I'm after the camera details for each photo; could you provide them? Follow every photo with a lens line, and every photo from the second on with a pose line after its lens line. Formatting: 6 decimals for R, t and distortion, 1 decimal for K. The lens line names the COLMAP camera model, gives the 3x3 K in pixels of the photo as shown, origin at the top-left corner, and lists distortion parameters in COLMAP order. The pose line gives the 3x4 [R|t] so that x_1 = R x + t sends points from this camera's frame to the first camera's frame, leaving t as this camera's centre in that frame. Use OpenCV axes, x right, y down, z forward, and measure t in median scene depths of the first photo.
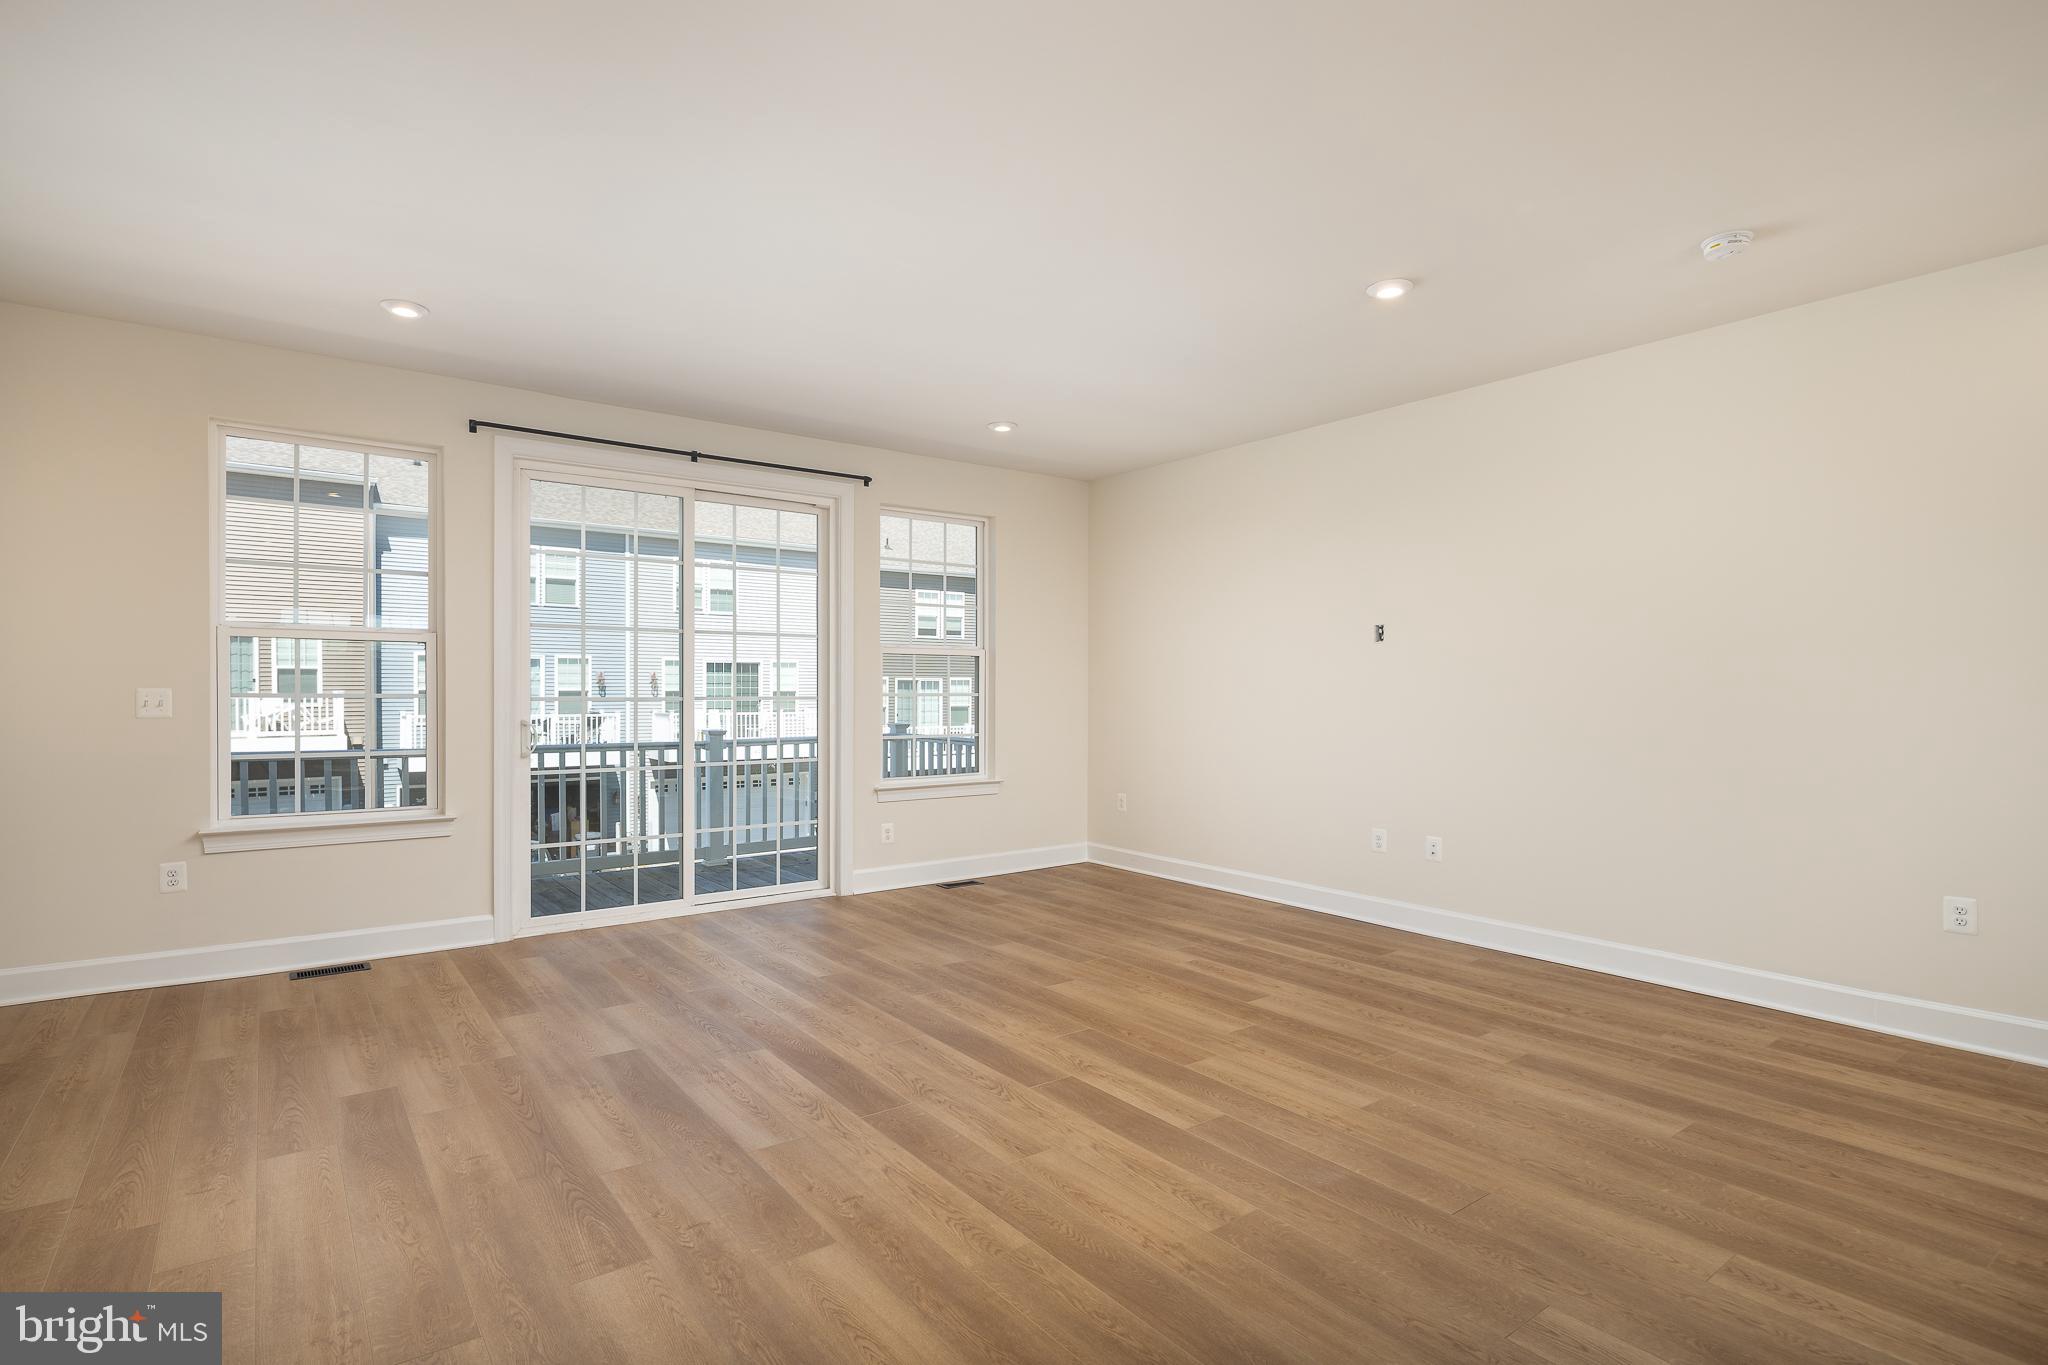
lens RADIAL K [[1003.9, 0, 1011.8], [0, 1003.9, 705.3], [0, 0, 1]] dist [0.001248, -0.000141]
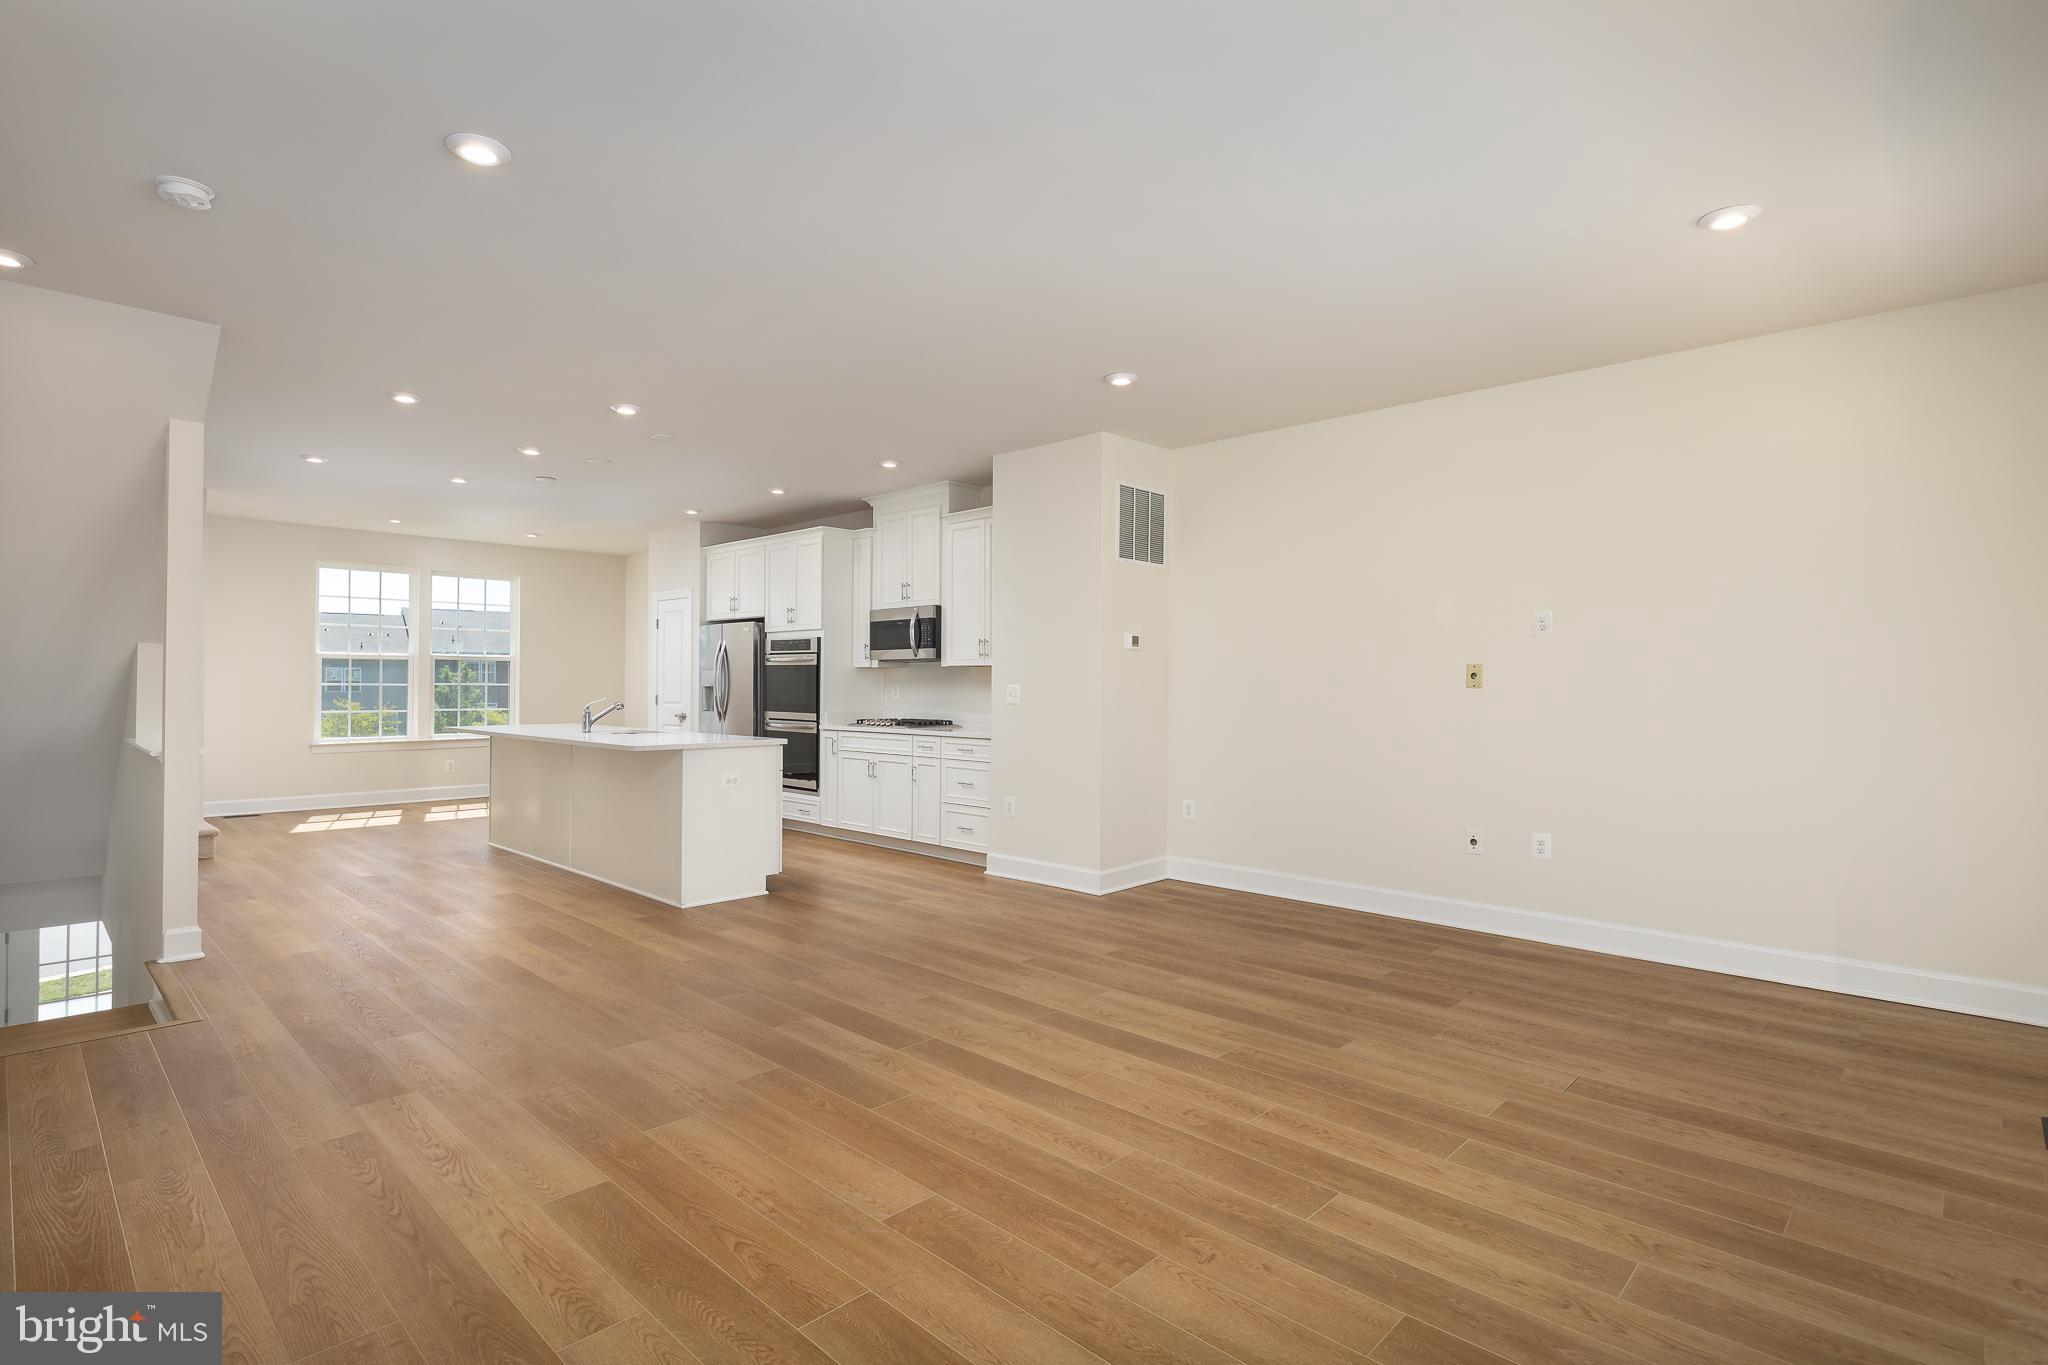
lens RADIAL K [[995.1, 0, 1013.6], [0, 995.1, 678.0], [0, 0, 1]] dist [0.000881, -0.001247]
pose [[-0.987140, -0.007898, -0.159666, 0.085110], [-0.009791, 0.999891, 0.011073, -0.025983], [0.159561, 0.012494, -0.987109, 1.608767]]
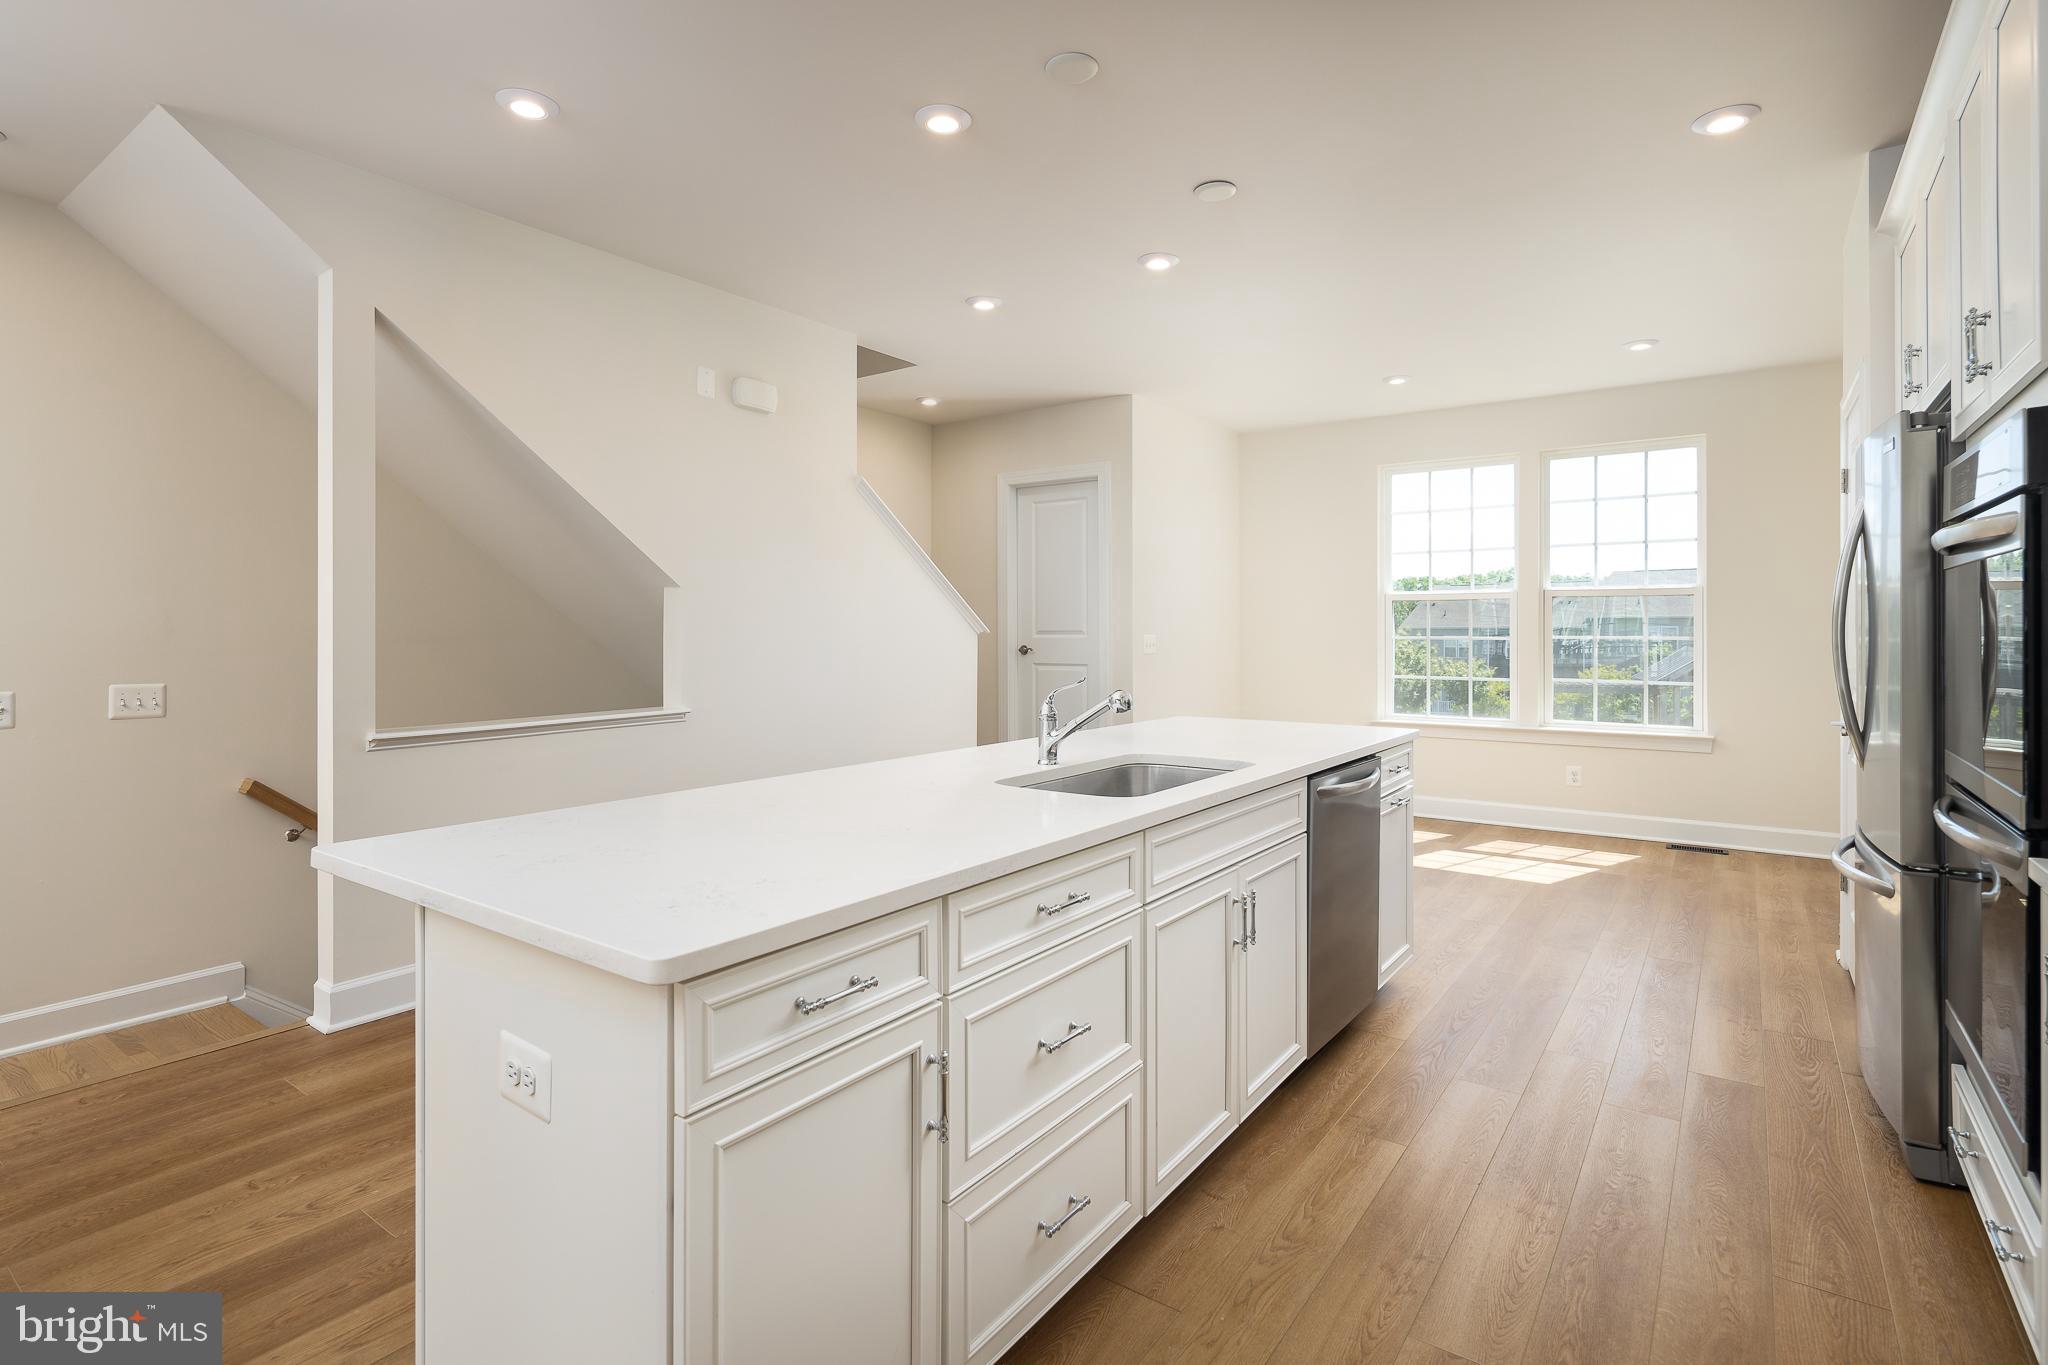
lens RADIAL K [[998.9, 0, 1013.1], [0, 998.9, 632.4], [0, 0, 1]] dist [0.001645, -0.000172]
pose [[-0.297990, -0.004543, 0.954558, -0.096702], [0.016188, 0.999821, 0.009812, -0.005012], [-0.954432, 0.018376, -0.297863, 0.133858]]
